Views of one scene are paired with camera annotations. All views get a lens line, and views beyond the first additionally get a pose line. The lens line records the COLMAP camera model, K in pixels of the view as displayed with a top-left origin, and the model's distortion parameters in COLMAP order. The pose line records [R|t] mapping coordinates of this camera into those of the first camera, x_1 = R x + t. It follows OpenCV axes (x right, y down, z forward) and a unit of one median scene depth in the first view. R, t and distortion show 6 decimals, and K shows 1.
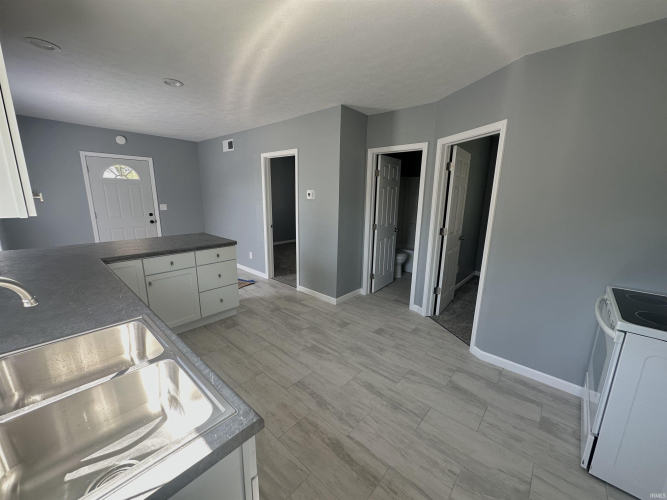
lens RADIAL K [[265.2, 0, 334.0], [0, 265.2, 250.9], [0, 0, 1]] dist [-0.006846, 0.000435]
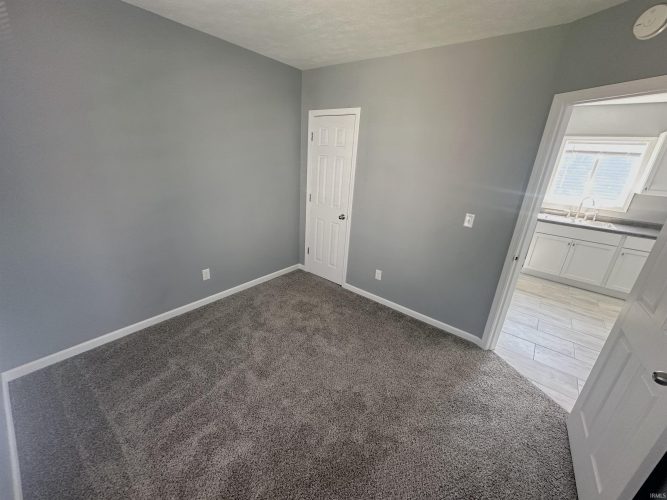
lens RADIAL K [[265.2, 0, 334.0], [0, 265.2, 250.9], [0, 0, 1]] dist [-0.006846, 0.000435]
pose [[-0.995064, -0.067004, -0.073197, 1.136760], [-0.095268, 0.851484, 0.515654, -0.330086], [0.027775, 0.520082, -0.853665, 1.559342]]
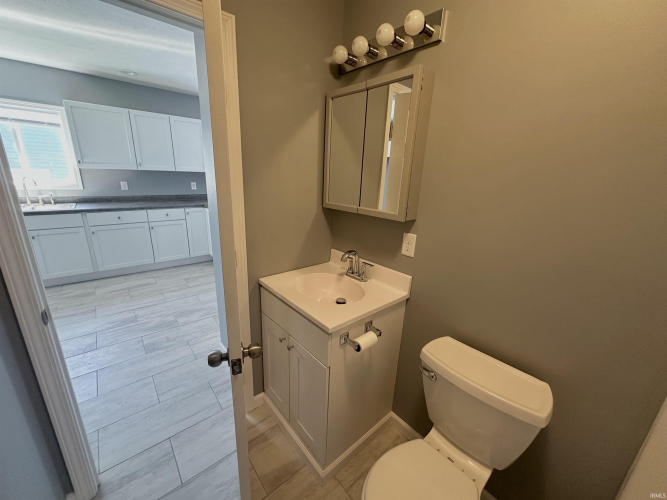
lens RADIAL K [[265.2, 0, 334.0], [0, 265.2, 250.9], [0, 0, 1]] dist [-0.006846, 0.000435]
pose [[-0.132975, 0.256098, -0.957461, 0.676228], [-0.253580, 0.925095, 0.282659, -0.334602], [0.958131, 0.280379, -0.058073, 1.660363]]
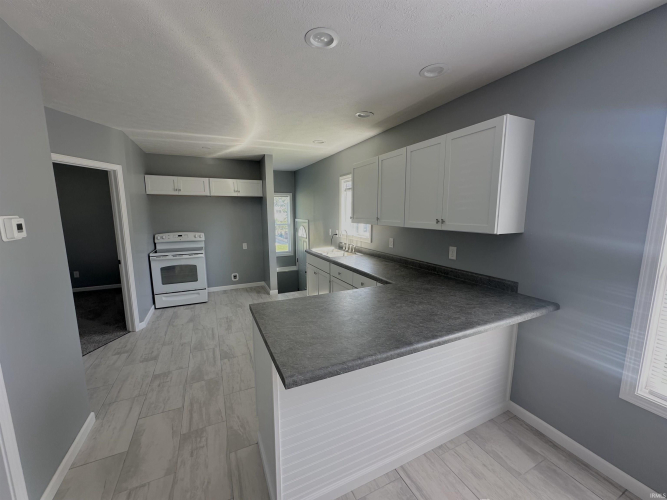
lens RADIAL K [[265.2, 0, 334.0], [0, 265.2, 250.9], [0, 0, 1]] dist [-0.006846, 0.000435]
pose [[-0.919894, -0.074557, 0.385015, -0.850360], [0.068568, 0.936061, 0.345092, -0.376292], [-0.386126, 0.343848, -0.855965, 1.565856]]
